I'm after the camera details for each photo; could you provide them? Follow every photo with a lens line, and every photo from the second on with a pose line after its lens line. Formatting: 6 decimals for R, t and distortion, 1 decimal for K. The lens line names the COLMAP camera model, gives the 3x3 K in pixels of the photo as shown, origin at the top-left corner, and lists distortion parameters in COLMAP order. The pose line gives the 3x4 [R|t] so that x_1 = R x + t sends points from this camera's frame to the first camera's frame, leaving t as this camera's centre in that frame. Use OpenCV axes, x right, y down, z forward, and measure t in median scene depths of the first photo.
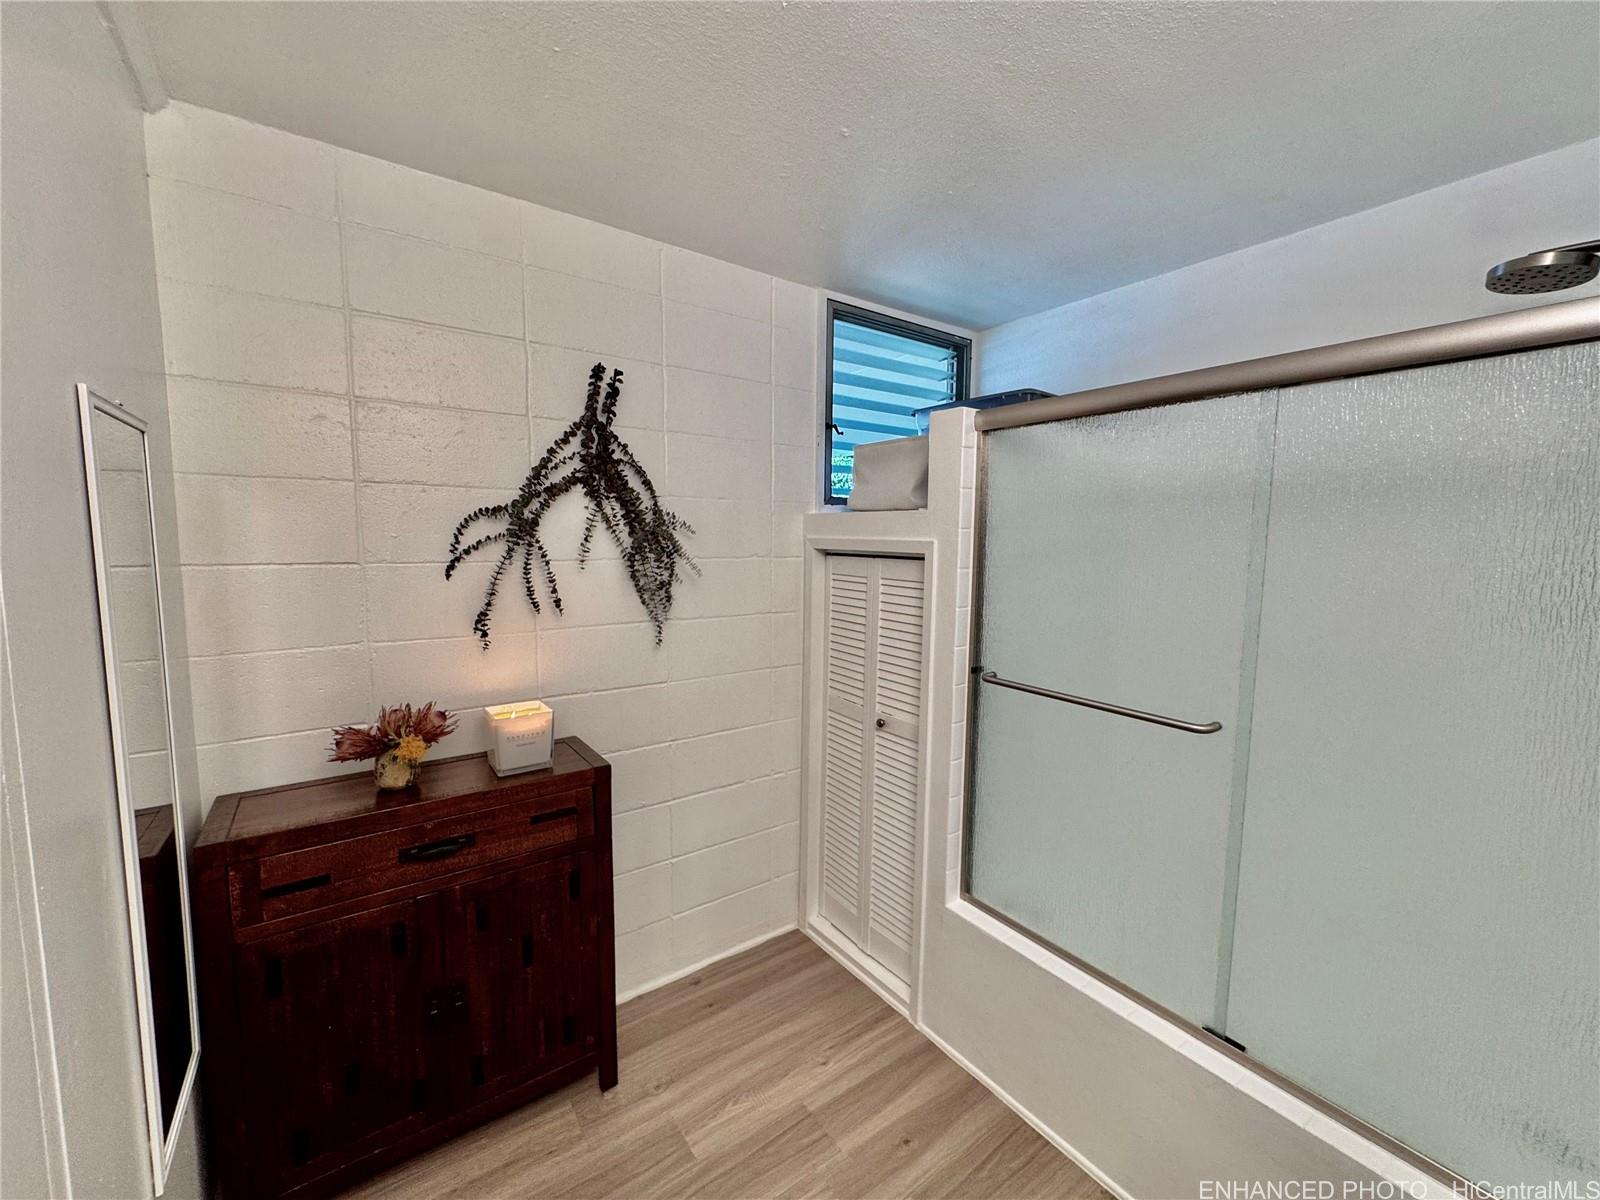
lens RADIAL K [[634.5, 0, 800.0], [0, 634.5, 600.0], [0, 0, 1]] dist [-0.001457, -0.000019]
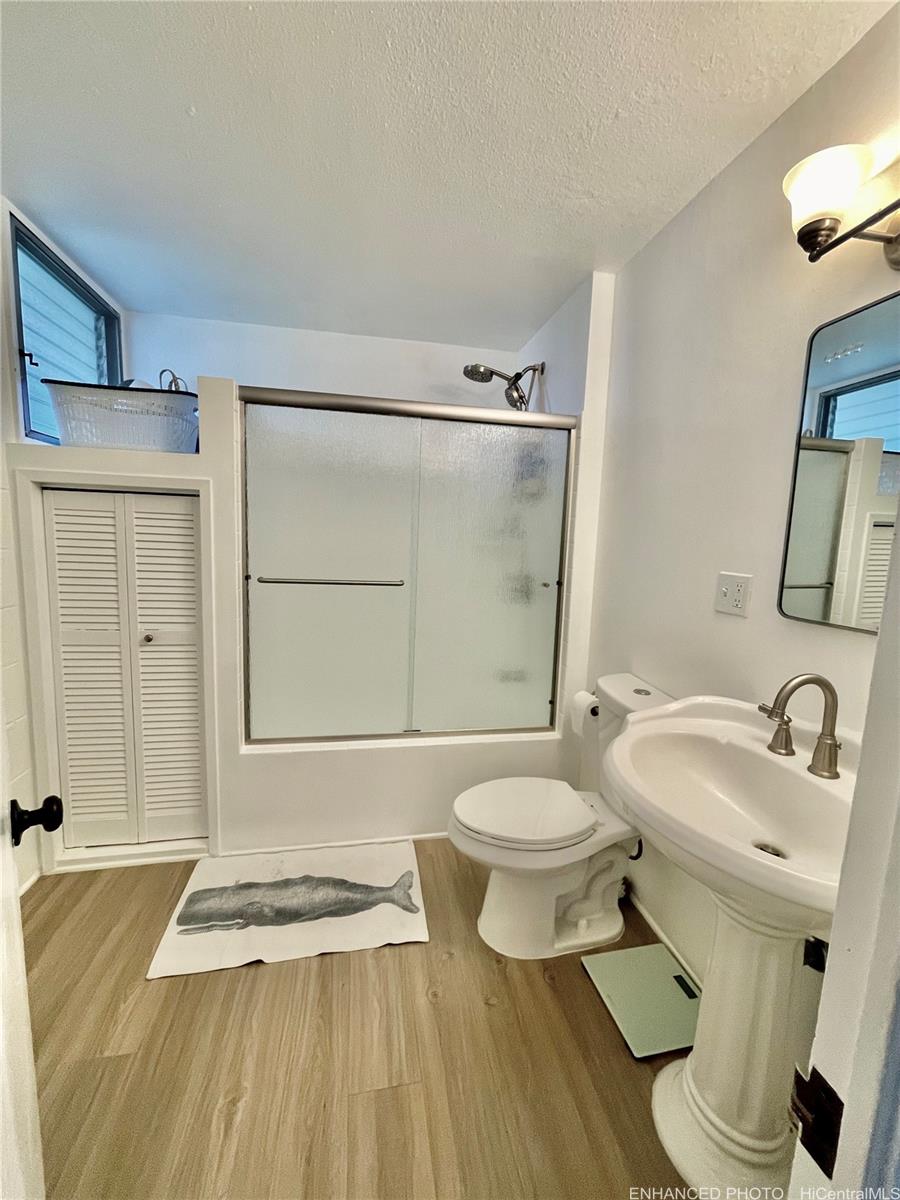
lens RADIAL K [[478.1, 0, 446.4], [0, 478.1, 597.1], [0, 0, 1]] dist [-0.001652, 0.000277]
pose [[0.423941, -0.108241, 0.899198, -0.417486], [0.057808, 0.994042, 0.092403, 0.069884], [-0.903843, 0.012808, 0.427673, 0.136524]]
